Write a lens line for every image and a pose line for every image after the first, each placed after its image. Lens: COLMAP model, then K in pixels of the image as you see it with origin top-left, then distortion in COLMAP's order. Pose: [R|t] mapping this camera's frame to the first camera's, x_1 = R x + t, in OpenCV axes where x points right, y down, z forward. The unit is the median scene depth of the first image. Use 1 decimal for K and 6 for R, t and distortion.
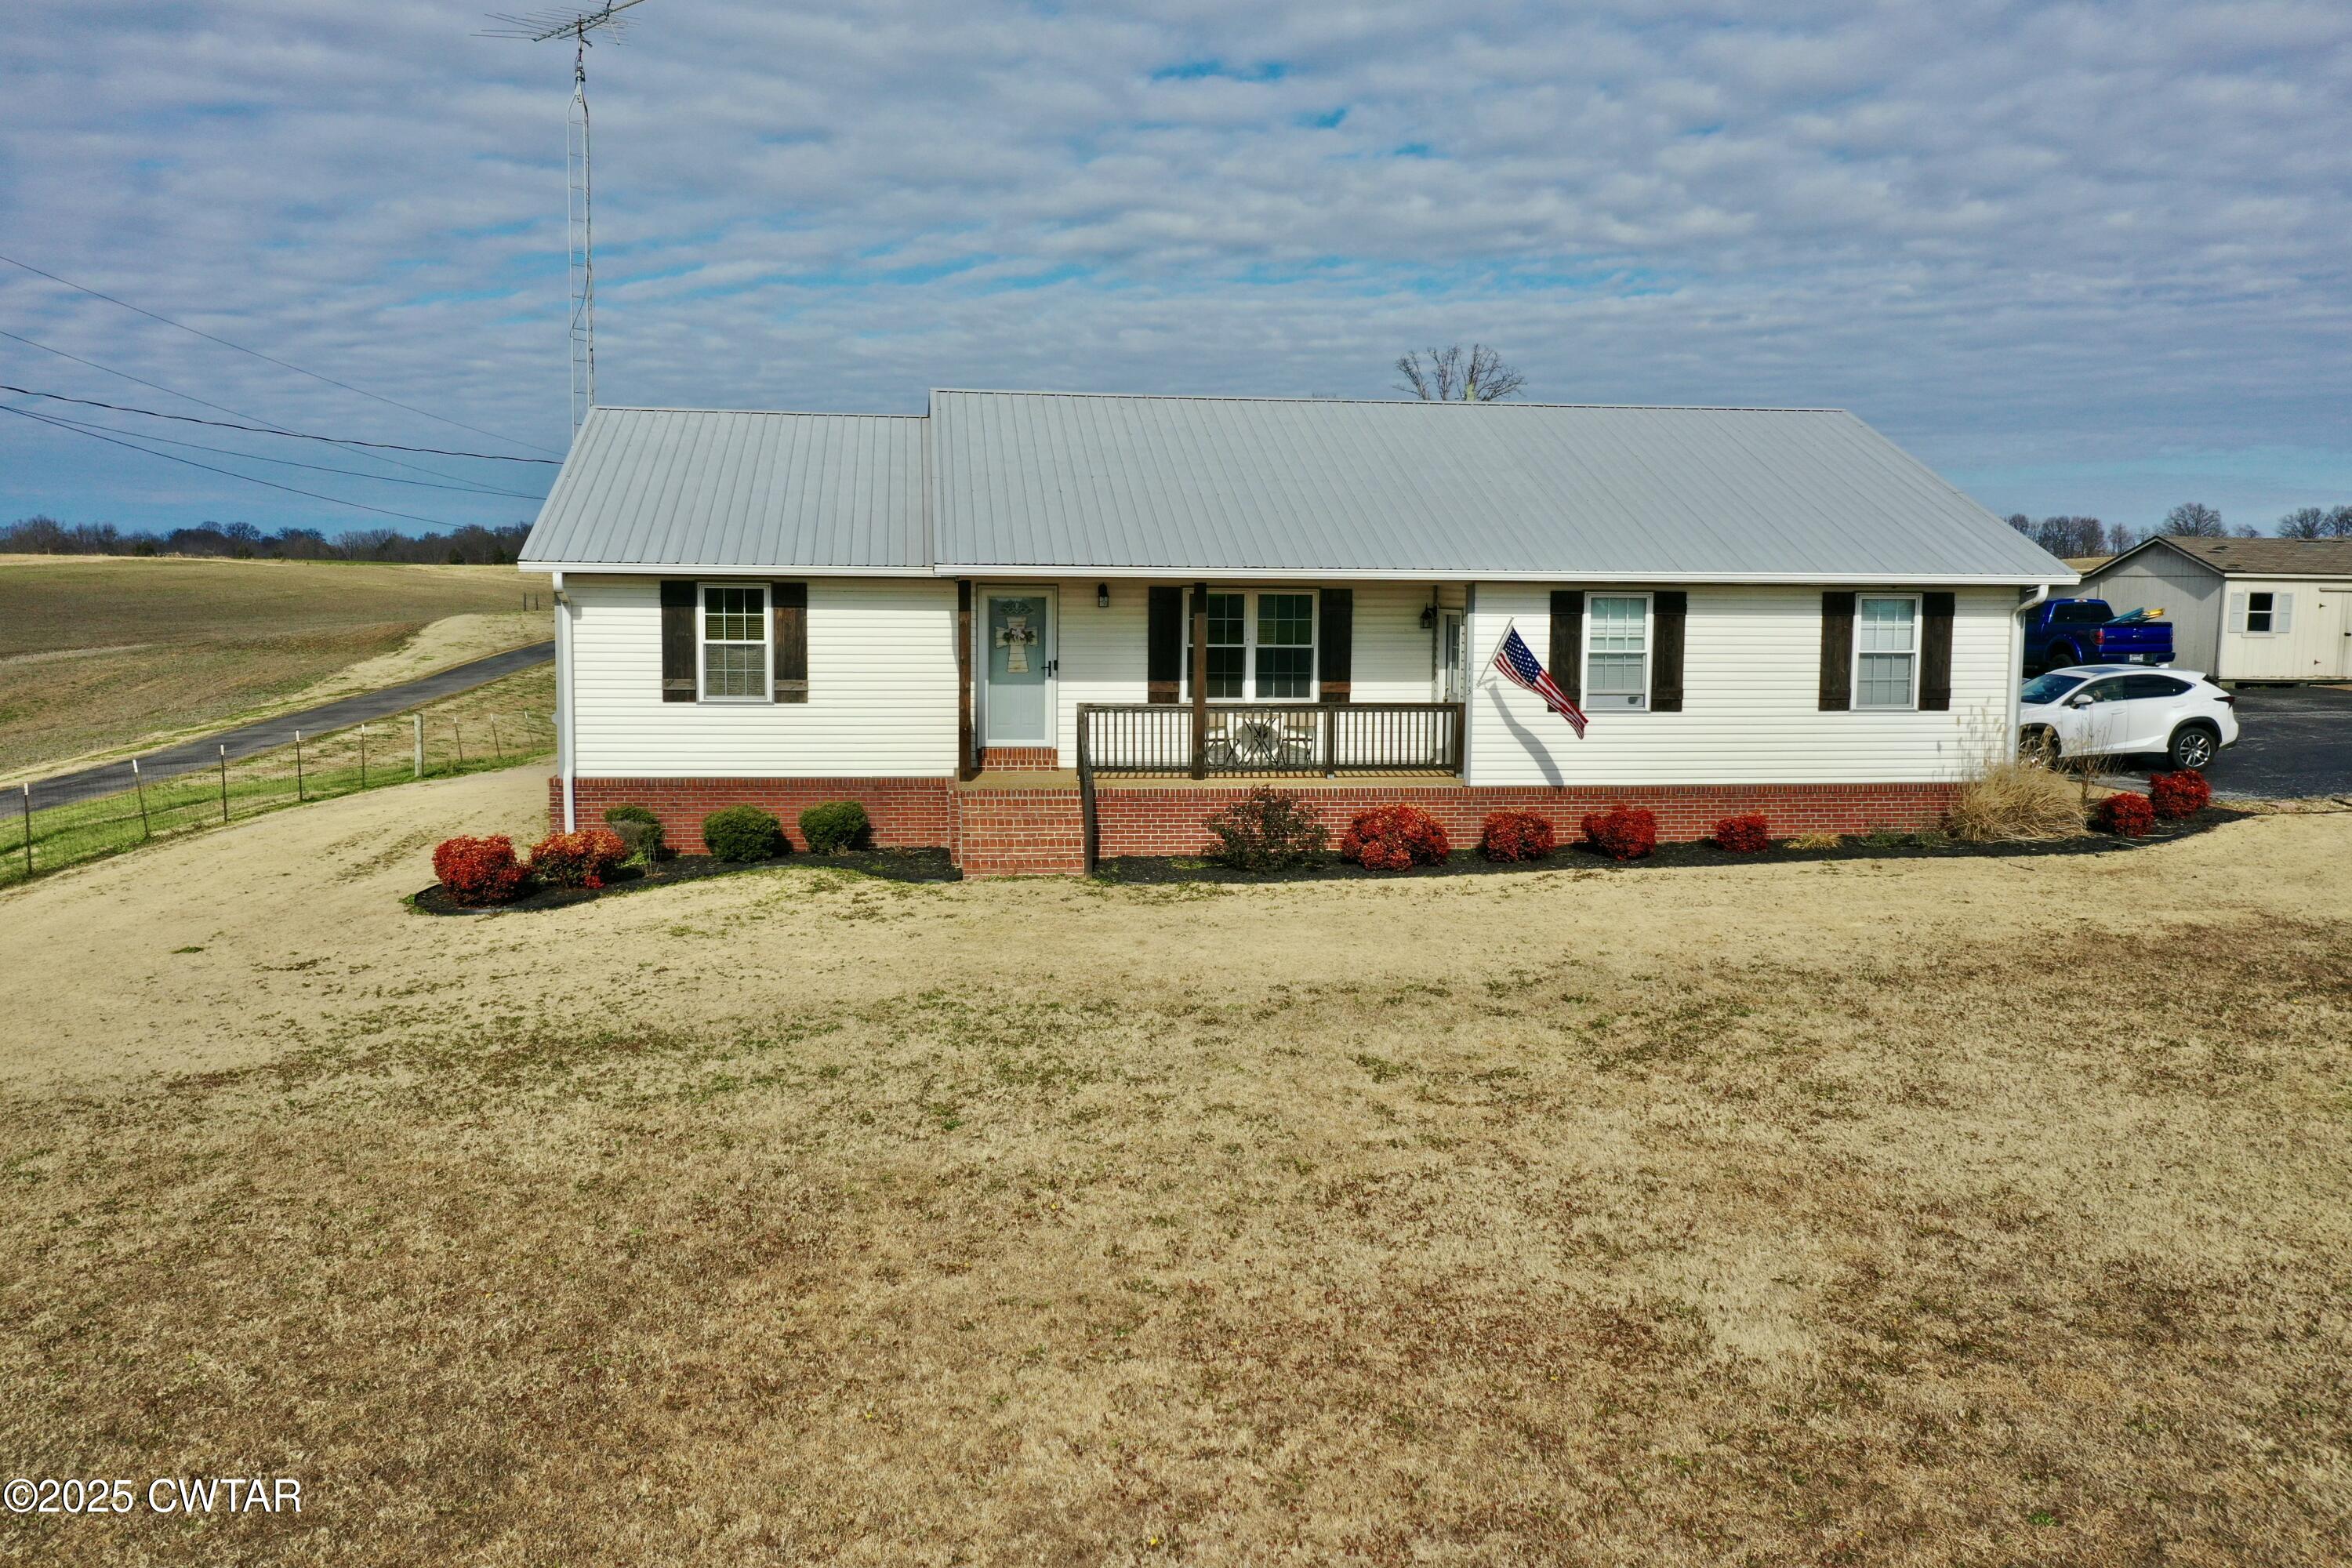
lens RADIAL K [[1871.6, 0, 1191.5], [0, 1871.6, 787.1], [0, 0, 1]] dist [0.024299, 0.001305]
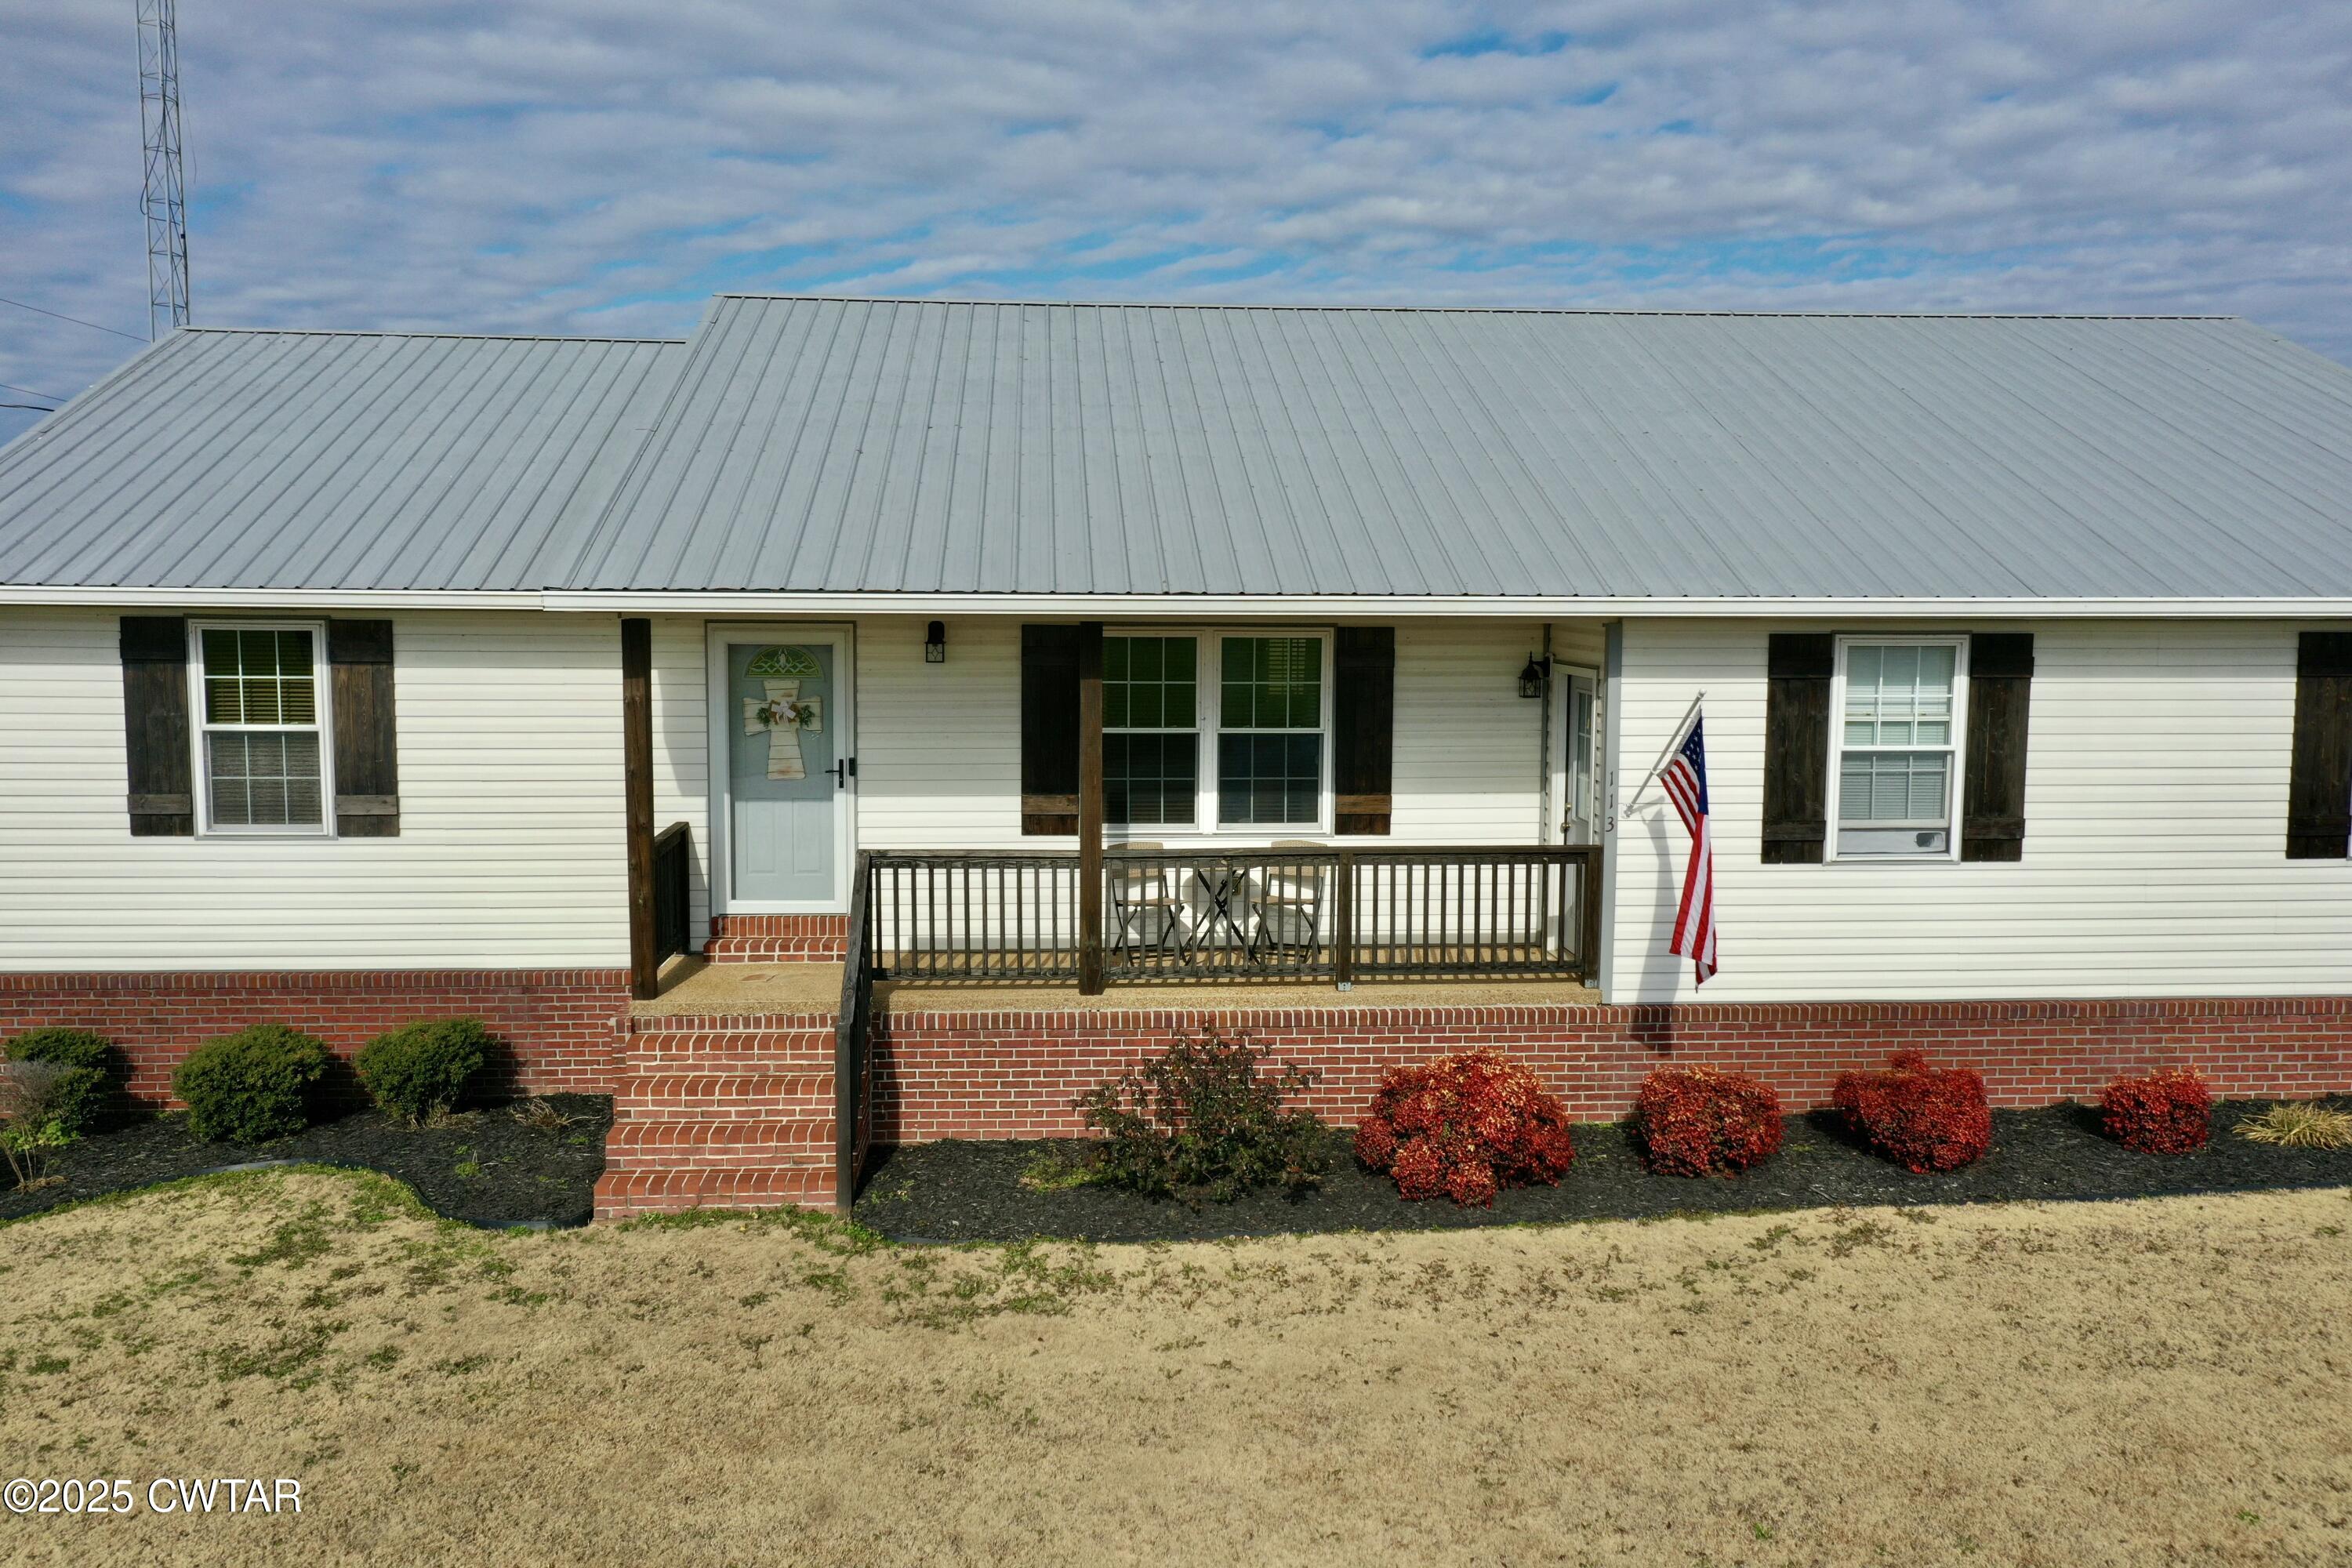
lens RADIAL K [[1806.2, 0, 1211.0], [0, 1806.2, 782.3], [0, 0, 1]] dist [0.016941, 0.003797]
pose [[0.998253, 0.003382, -0.058990, 0.065576], [-0.003430, 0.999994, -0.000723, -0.061438], [0.058987, 0.000924, 0.998258, 0.481675]]
